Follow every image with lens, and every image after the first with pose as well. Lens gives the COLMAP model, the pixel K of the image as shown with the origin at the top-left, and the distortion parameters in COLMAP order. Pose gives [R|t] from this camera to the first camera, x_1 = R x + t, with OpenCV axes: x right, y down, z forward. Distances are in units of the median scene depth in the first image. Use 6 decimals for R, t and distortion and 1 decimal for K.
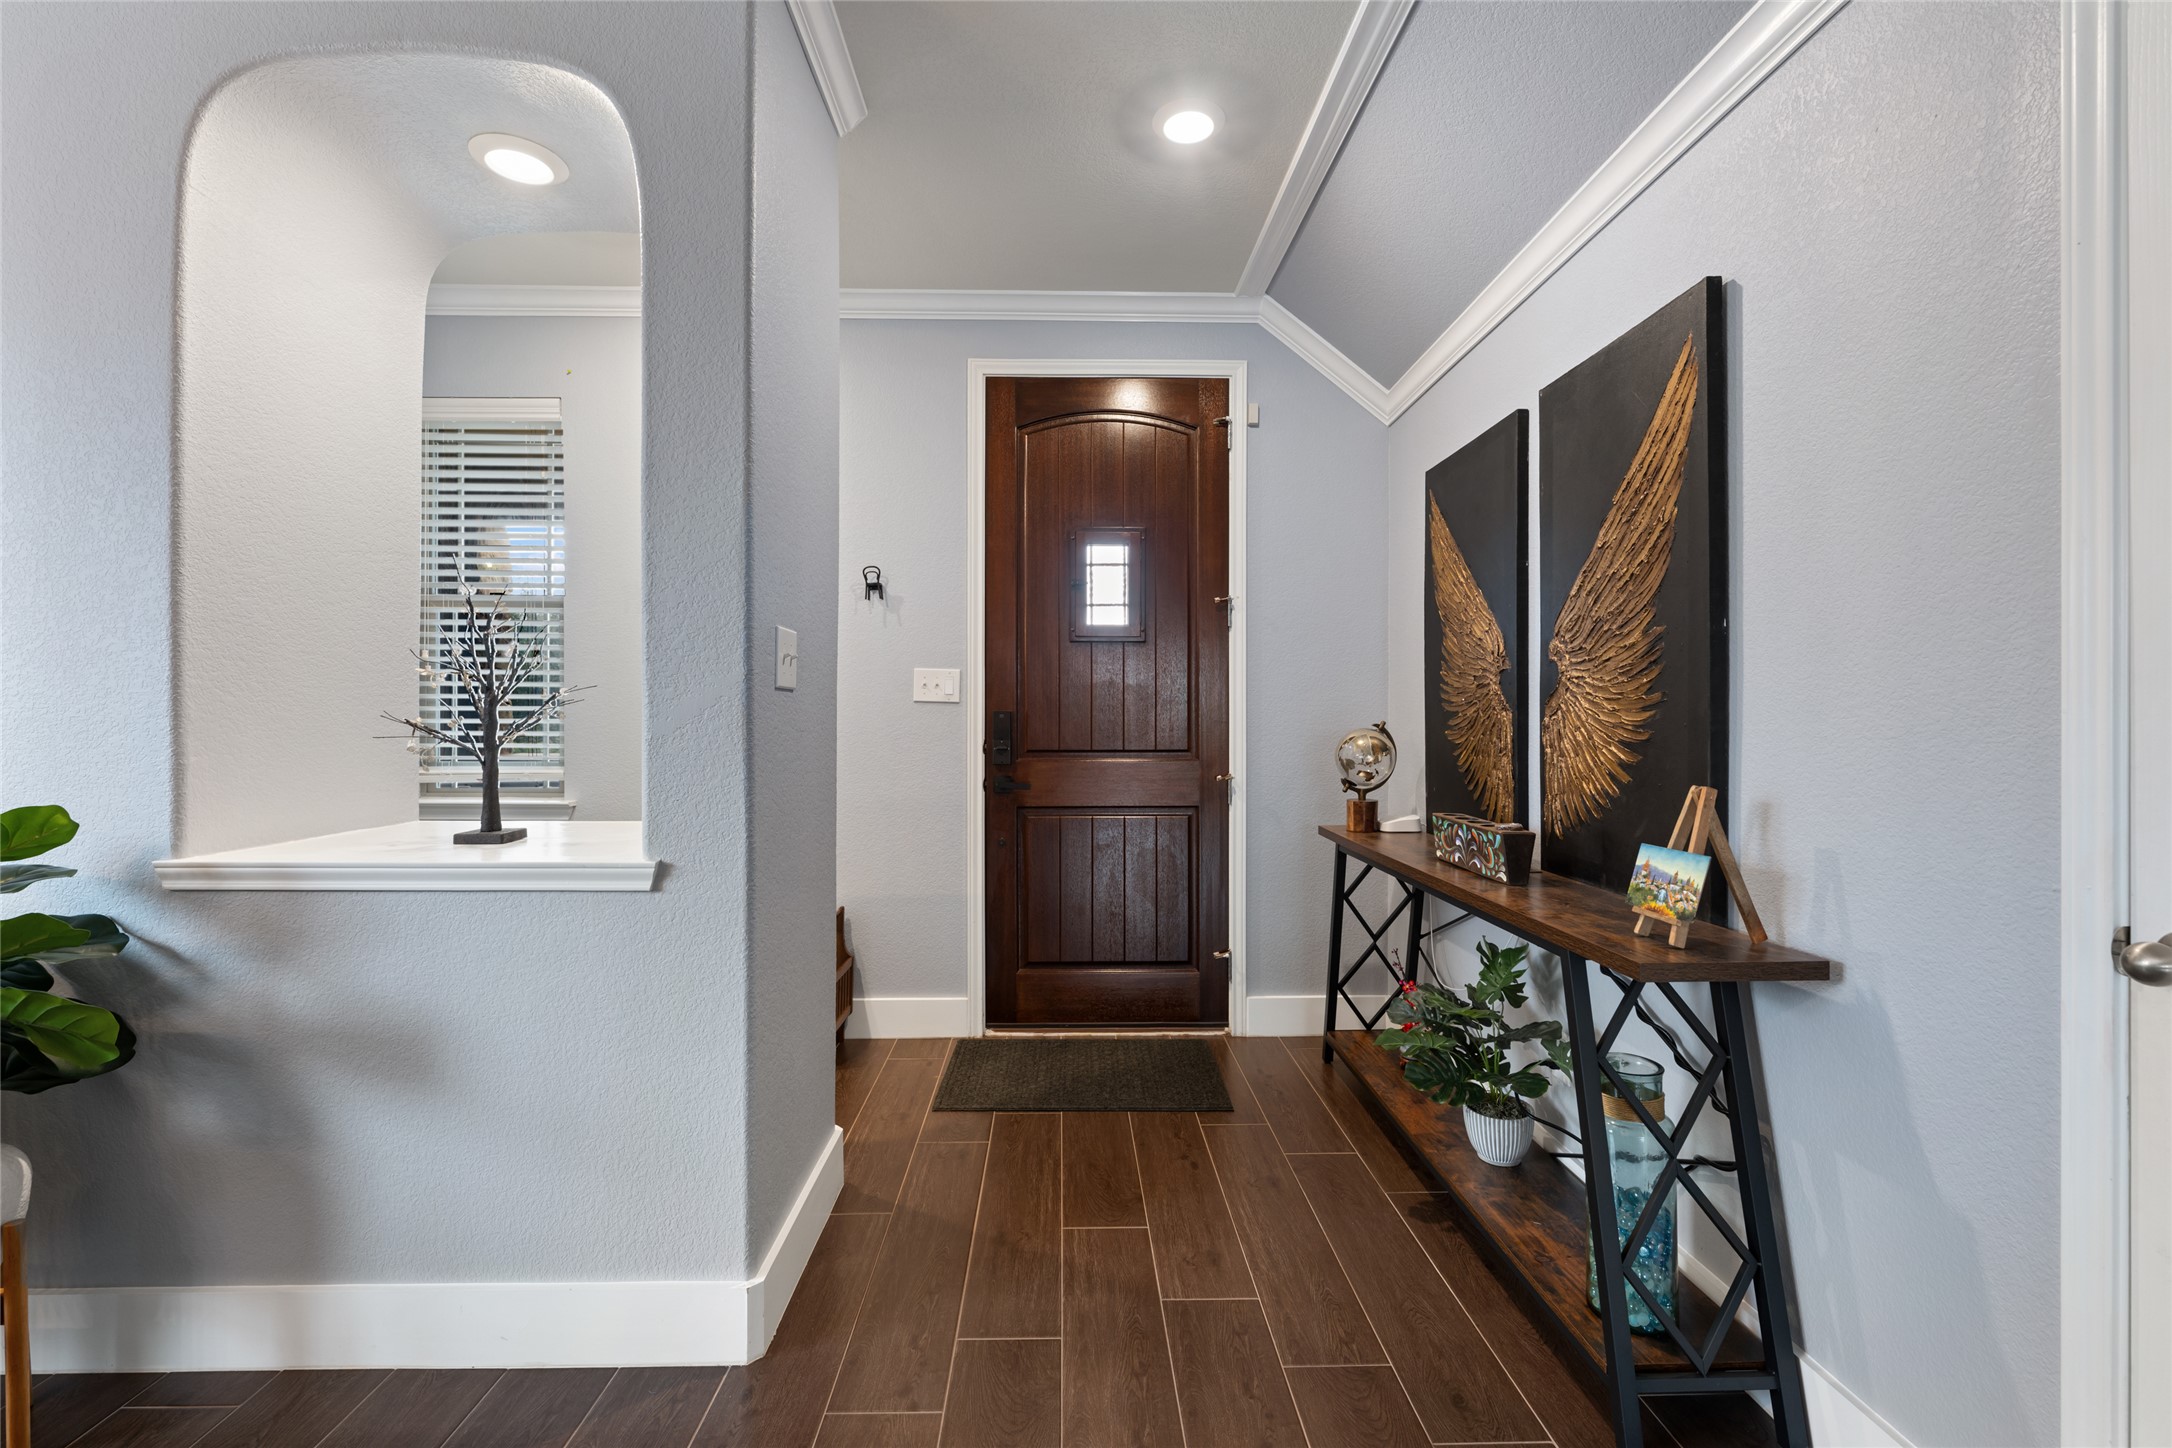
lens RADIAL K [[921.9, 0, 1086.4], [0, 921.9, 720.4], [0, 0, 1]] dist [0.000006, -0.000427]
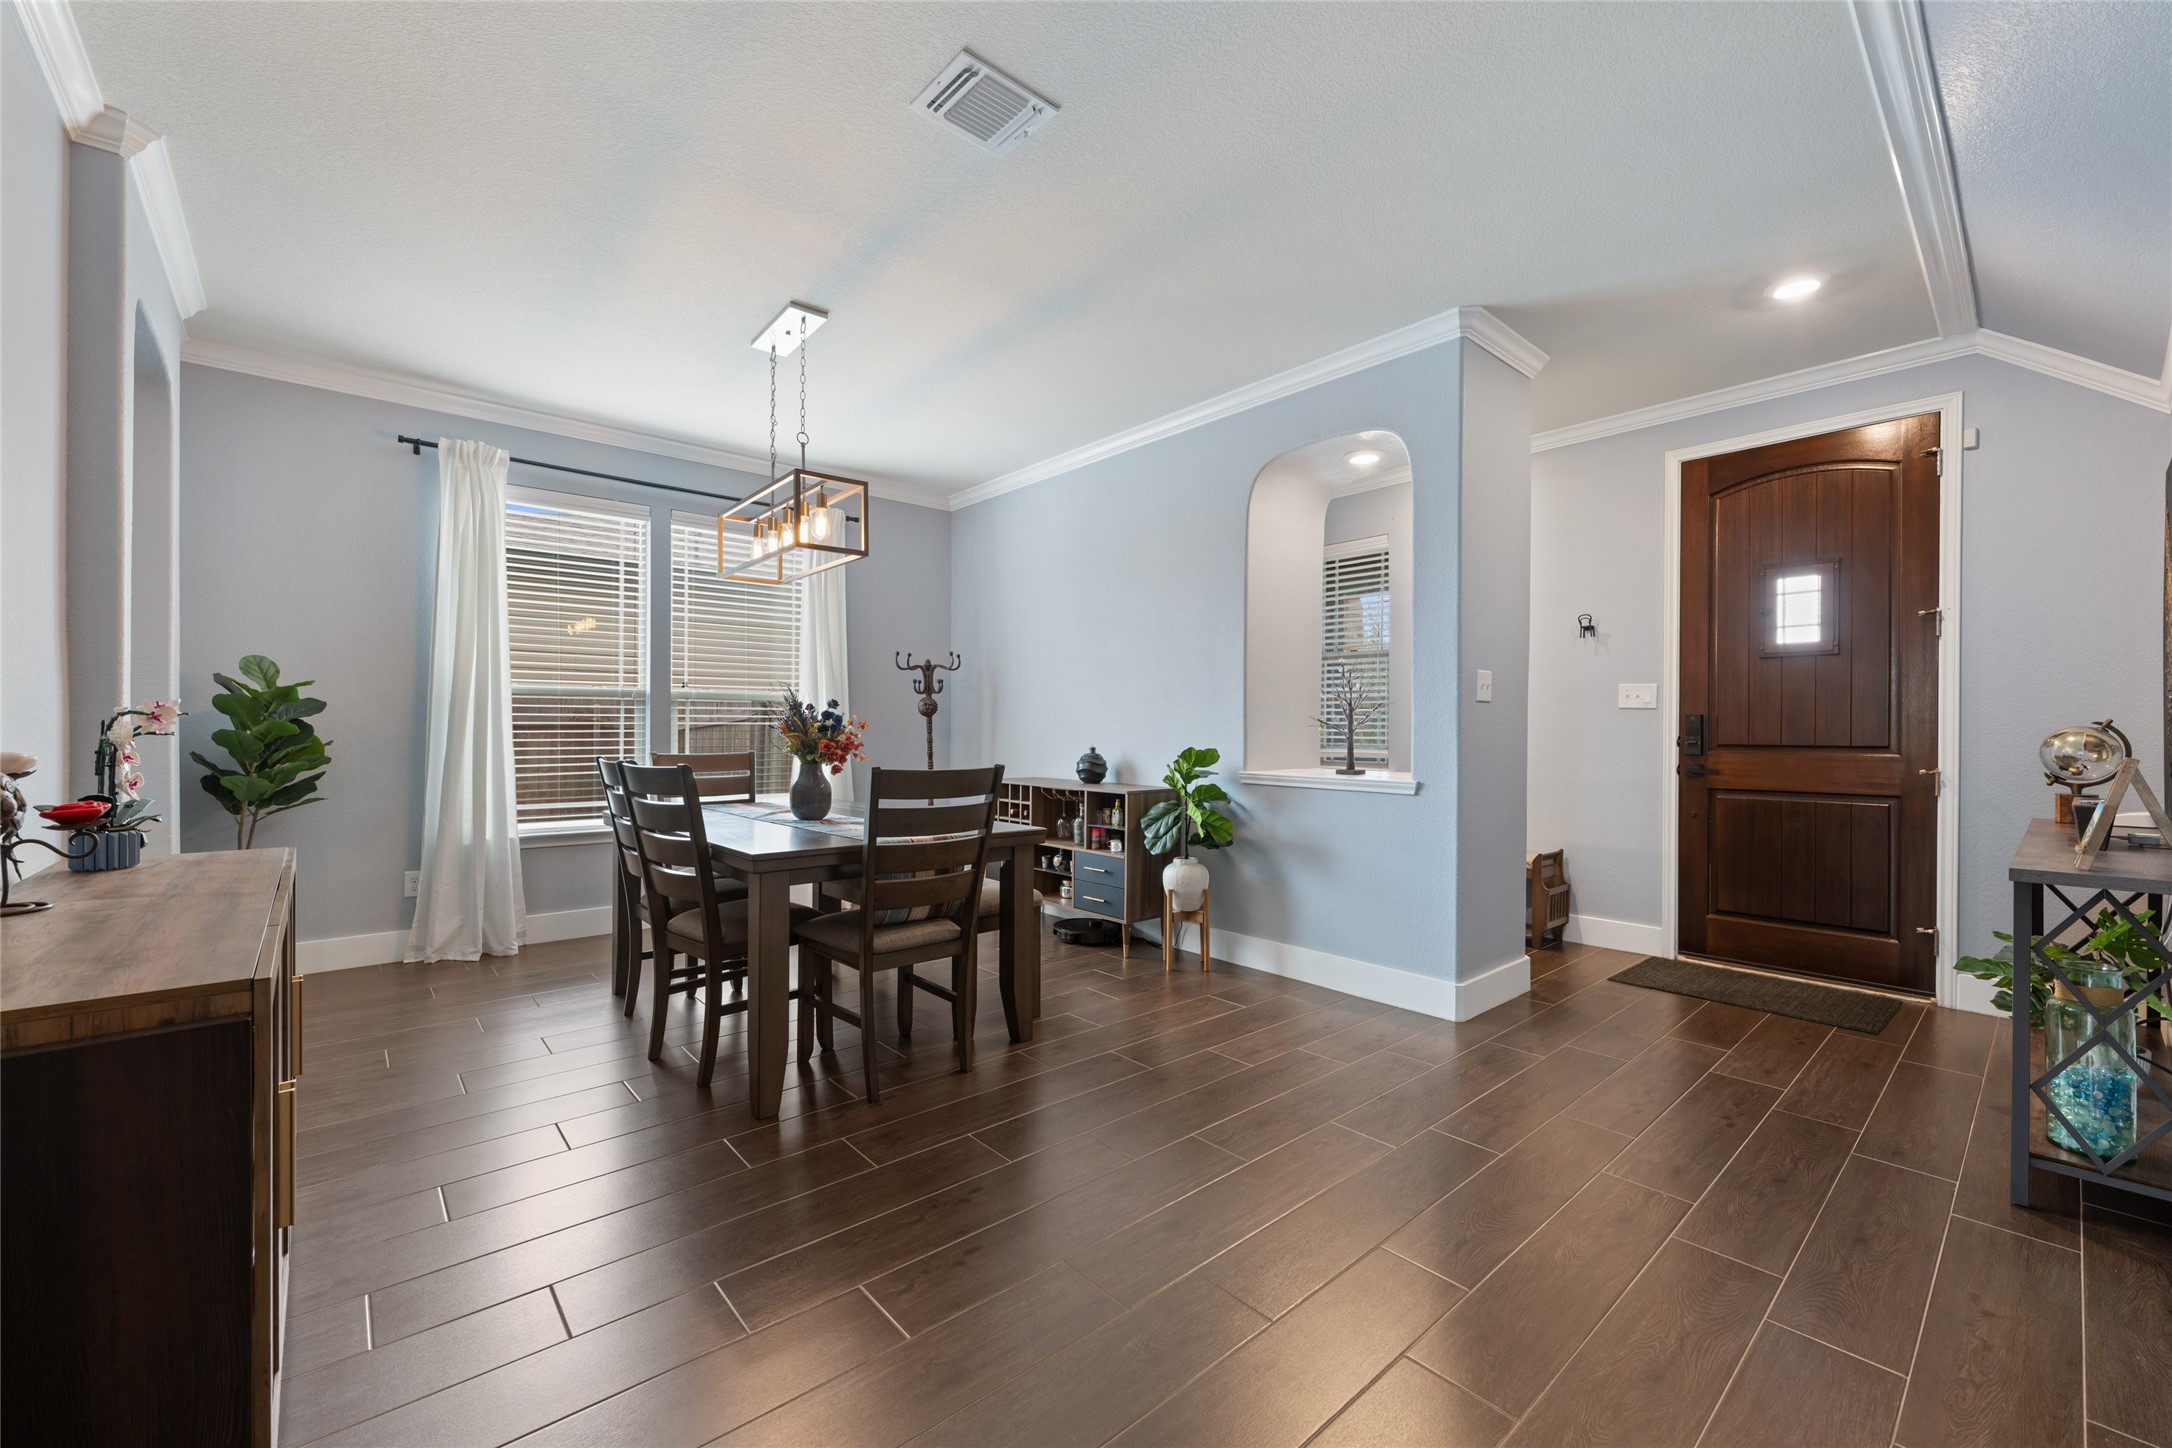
lens RADIAL K [[856.4, 0, 1082.9], [0, 856.4, 738.4], [0, 0, 1]] dist [0.000537, -0.000295]
pose [[0.639084, 0.010136, -0.769070, 0.296727], [-0.005029, 0.999947, 0.009000, 0.017905], [0.769120, -0.001884, 0.639101, -0.457391]]
